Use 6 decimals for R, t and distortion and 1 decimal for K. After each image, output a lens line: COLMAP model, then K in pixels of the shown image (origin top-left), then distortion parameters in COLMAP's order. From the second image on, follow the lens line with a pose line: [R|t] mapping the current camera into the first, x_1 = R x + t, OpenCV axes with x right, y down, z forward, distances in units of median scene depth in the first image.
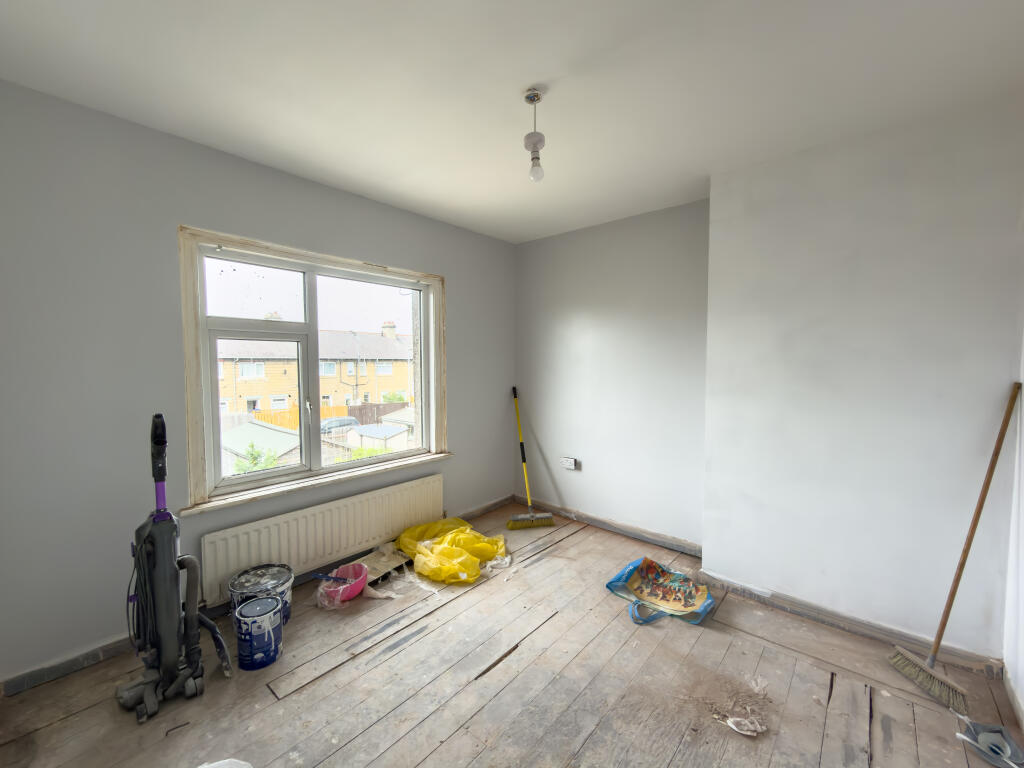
lens RADIAL K [[412.0, 0, 512.0], [0, 412.0, 384.0], [0, 0, 1]] dist [-0.002071, -0.000060]
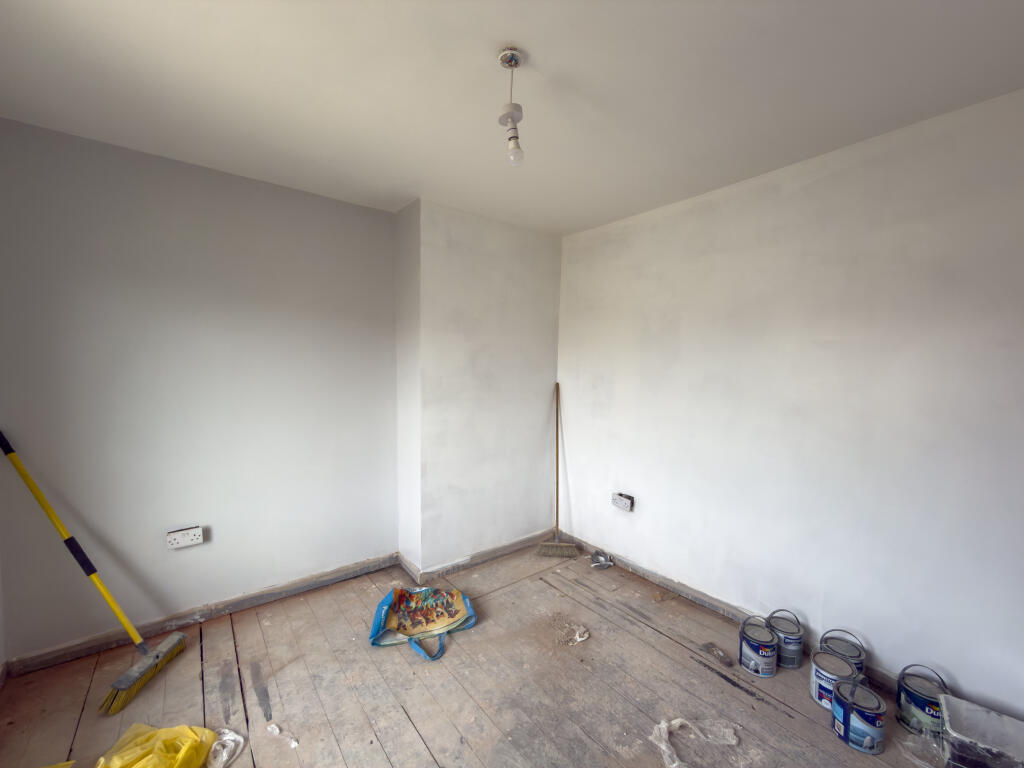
lens RADIAL K [[412.0, 0, 512.0], [0, 412.0, 384.0], [0, 0, 1]] dist [-0.002071, -0.000060]
pose [[0.199178, -0.045053, 0.978927, -0.550653], [0.041533, 0.998433, 0.037500, -0.060492], [-0.979083, 0.033189, 0.200737, 0.608474]]
